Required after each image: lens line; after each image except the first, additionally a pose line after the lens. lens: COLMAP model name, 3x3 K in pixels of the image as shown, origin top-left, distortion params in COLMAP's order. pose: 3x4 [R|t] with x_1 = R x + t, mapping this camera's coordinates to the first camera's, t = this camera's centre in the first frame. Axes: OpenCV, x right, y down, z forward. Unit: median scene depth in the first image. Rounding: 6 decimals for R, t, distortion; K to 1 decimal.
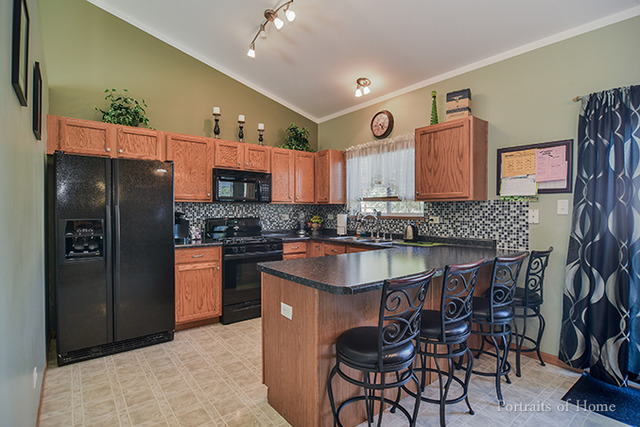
lens RADIAL K [[314.8, 0, 320.0], [0, 314.8, 213.5], [0, 0, 1]] dist [0.001488, -0.008133]
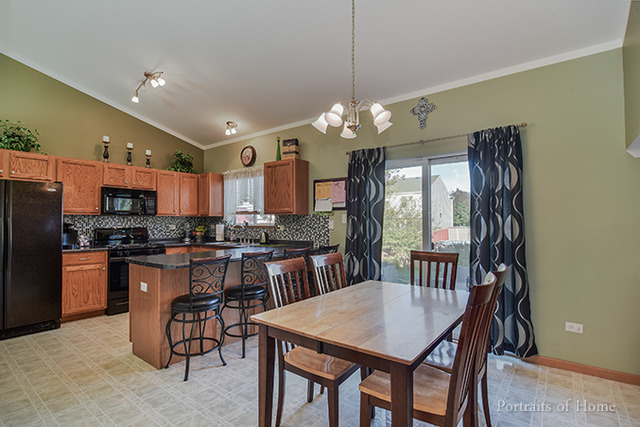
lens RADIAL K [[314.8, 0, 320.0], [0, 314.8, 213.5], [0, 0, 1]] dist [0.001488, -0.008133]
pose [[0.971763, 0.003240, 0.235938, 0.199971], [0.005094, 0.999385, -0.034704, 0.005290], [-0.235905, 0.034926, 0.971148, -0.383638]]
